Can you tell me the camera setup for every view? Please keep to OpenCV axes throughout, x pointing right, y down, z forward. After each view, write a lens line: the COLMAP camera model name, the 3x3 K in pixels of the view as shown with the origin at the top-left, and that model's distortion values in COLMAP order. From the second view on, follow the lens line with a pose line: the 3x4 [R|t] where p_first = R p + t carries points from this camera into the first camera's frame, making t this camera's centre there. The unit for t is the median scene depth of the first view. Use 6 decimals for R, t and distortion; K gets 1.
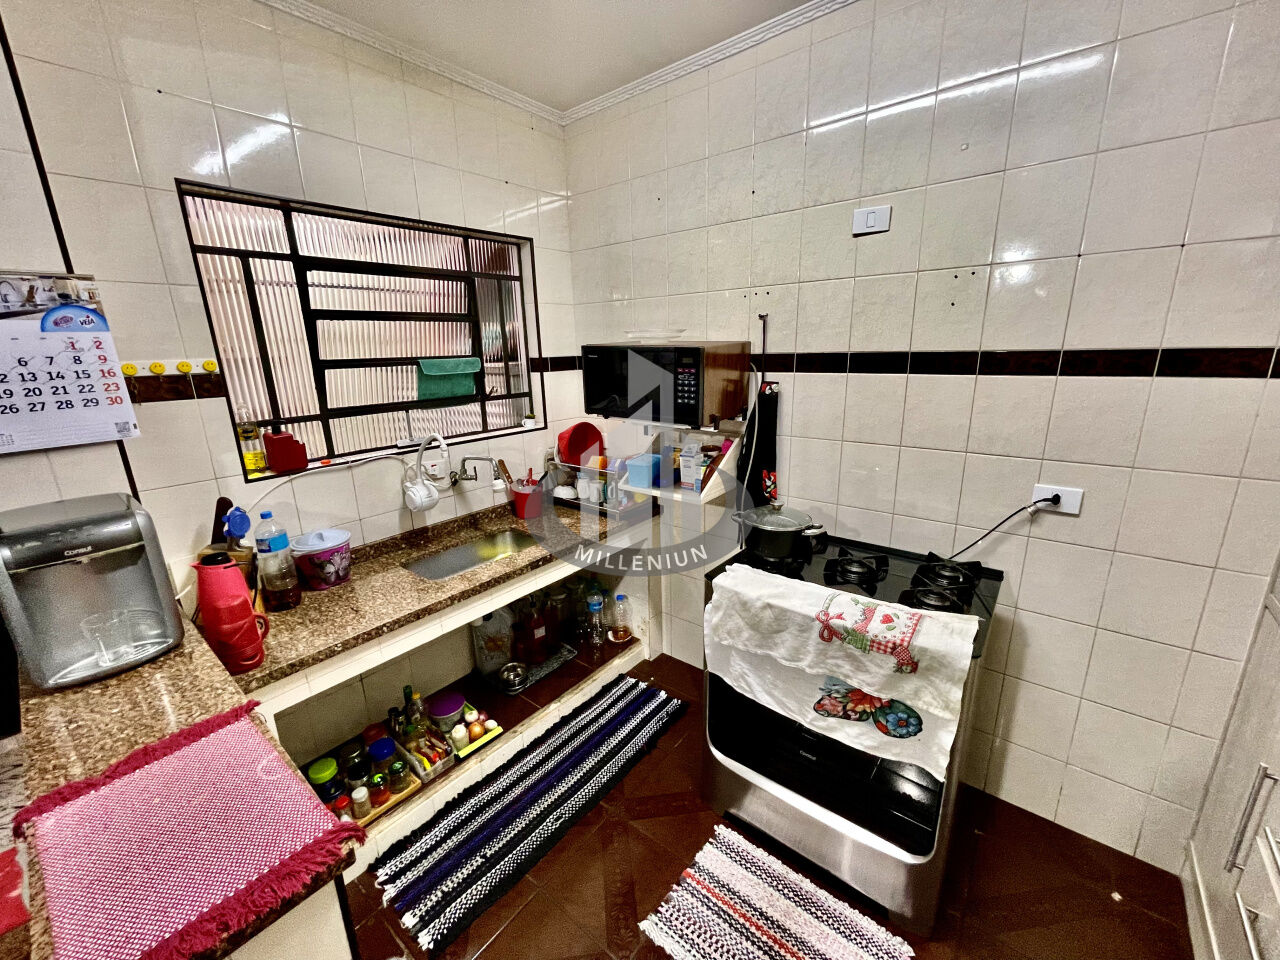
lens RADIAL K [[514.9, 0, 641.0], [0, 514.9, 481.7], [0, 0, 1]] dist [0.000635, -0.001937]
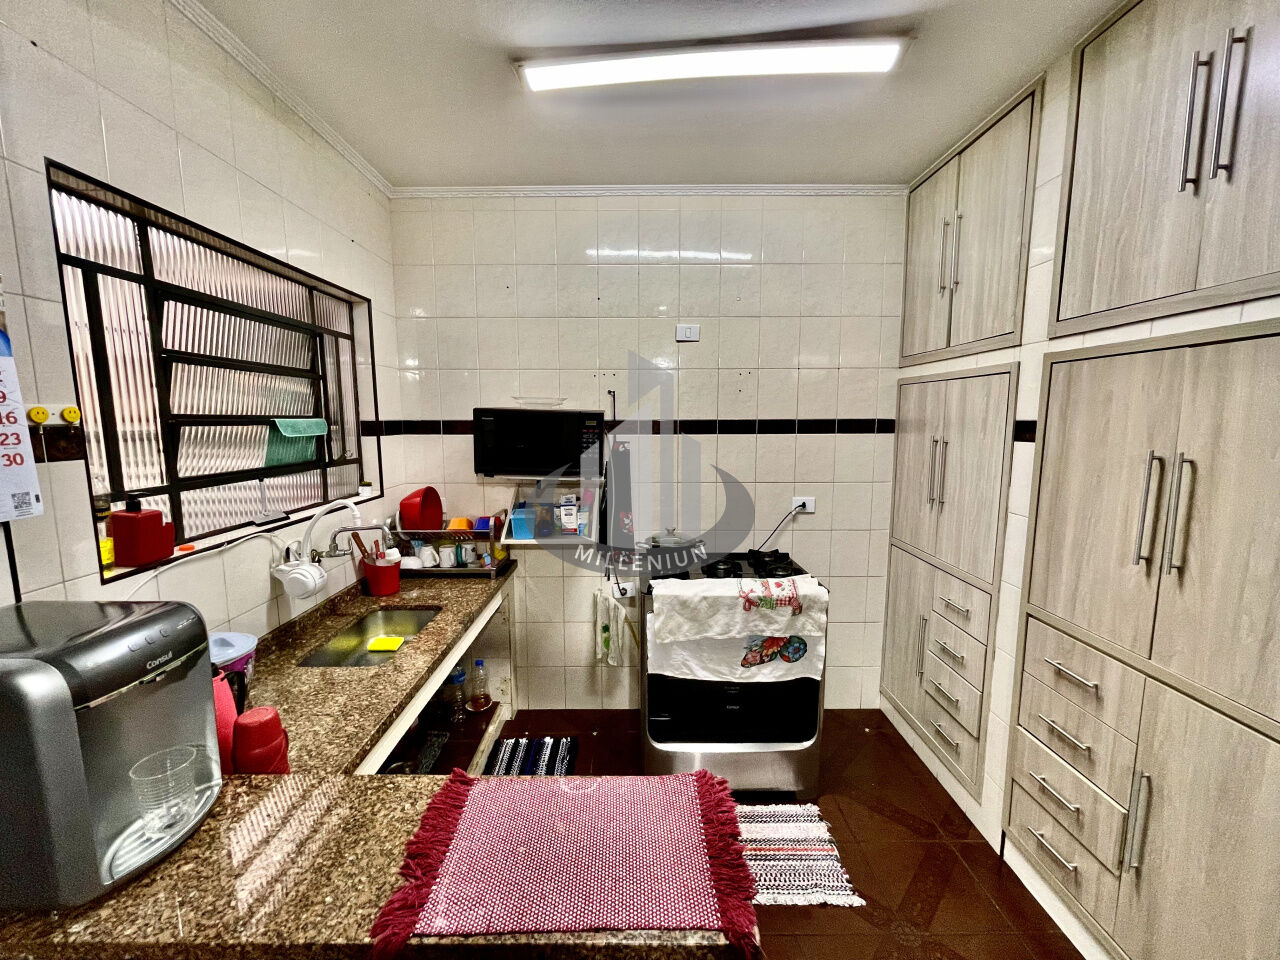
lens RADIAL K [[514.9, 0, 637.5], [0, 514.9, 482.3], [0, 0, 1]] dist [0.000635, -0.001937]
pose [[0.772341, -0.054075, 0.632903, -0.609948], [0.144437, 0.985220, -0.092081, 0.032556], [-0.618569, 0.162533, 0.768736, 0.013524]]
